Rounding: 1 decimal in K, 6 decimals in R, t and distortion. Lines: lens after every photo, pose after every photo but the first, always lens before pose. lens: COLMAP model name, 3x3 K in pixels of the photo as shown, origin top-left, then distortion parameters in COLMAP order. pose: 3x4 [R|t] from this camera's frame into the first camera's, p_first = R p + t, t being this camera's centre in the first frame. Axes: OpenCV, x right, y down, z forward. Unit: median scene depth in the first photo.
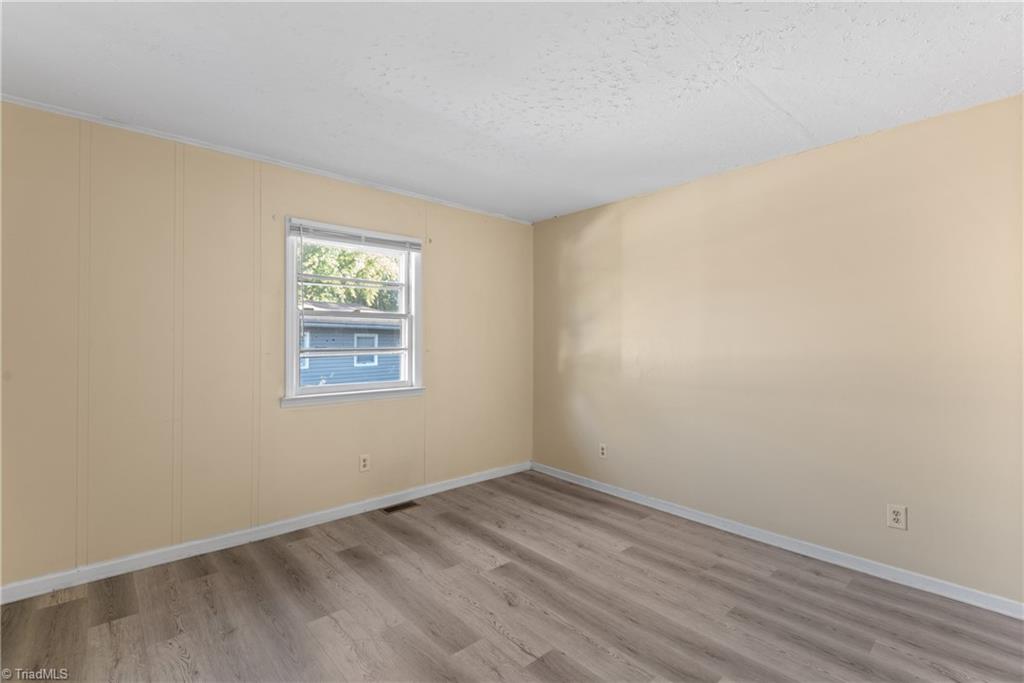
lens RADIAL K [[465.0, 0, 517.2], [0, 465.0, 338.0], [0, 0, 1]] dist [0.026862, -0.016048]
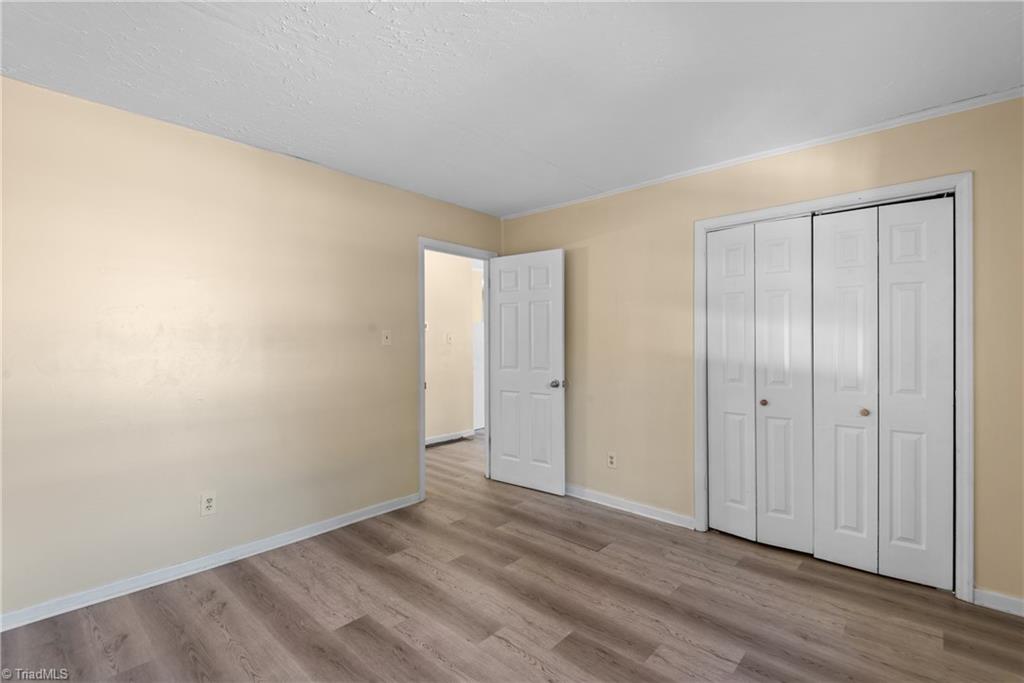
lens RADIAL K [[465.0, 0, 511.0], [0, 465.0, 339.5], [0, 0, 1]] dist [0.026862, -0.016048]
pose [[-0.996830, -0.002628, -0.079514, 0.062424], [-0.002518, 0.999996, -0.001488, 0.003387], [0.079517, -0.001284, -0.996833, 1.445414]]
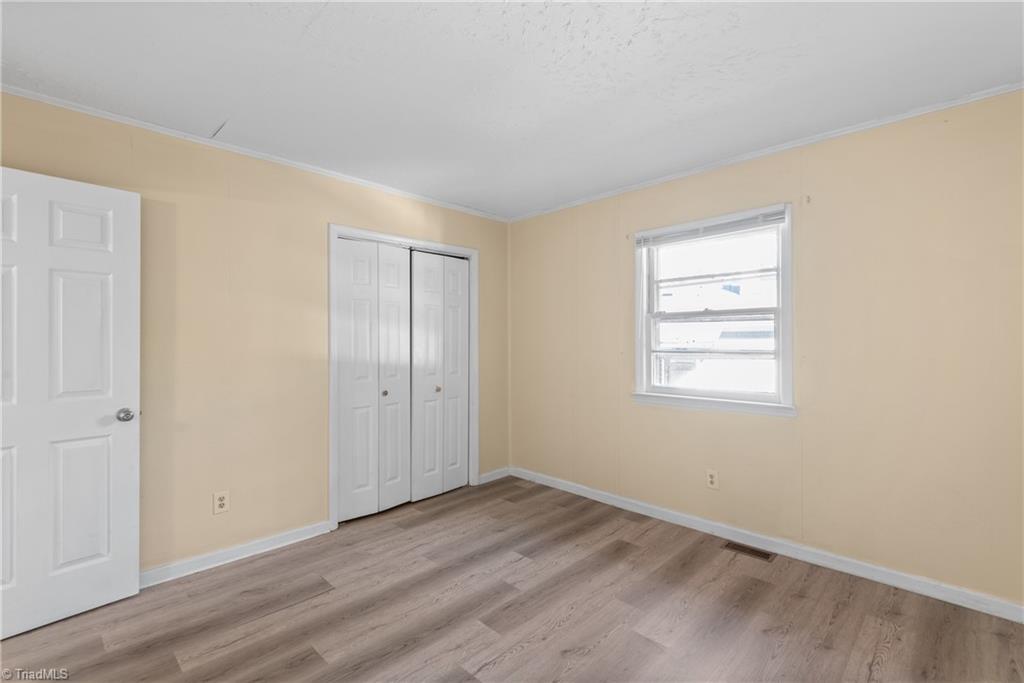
lens RADIAL K [[465.0, 0, 505.9], [0, 465.0, 340.1], [0, 0, 1]] dist [0.026862, -0.016048]
pose [[0.040896, -0.007722, -0.999134, 0.693996], [0.003595, 0.999965, -0.007581, 0.008491], [0.999157, -0.003282, 0.040922, 0.715354]]
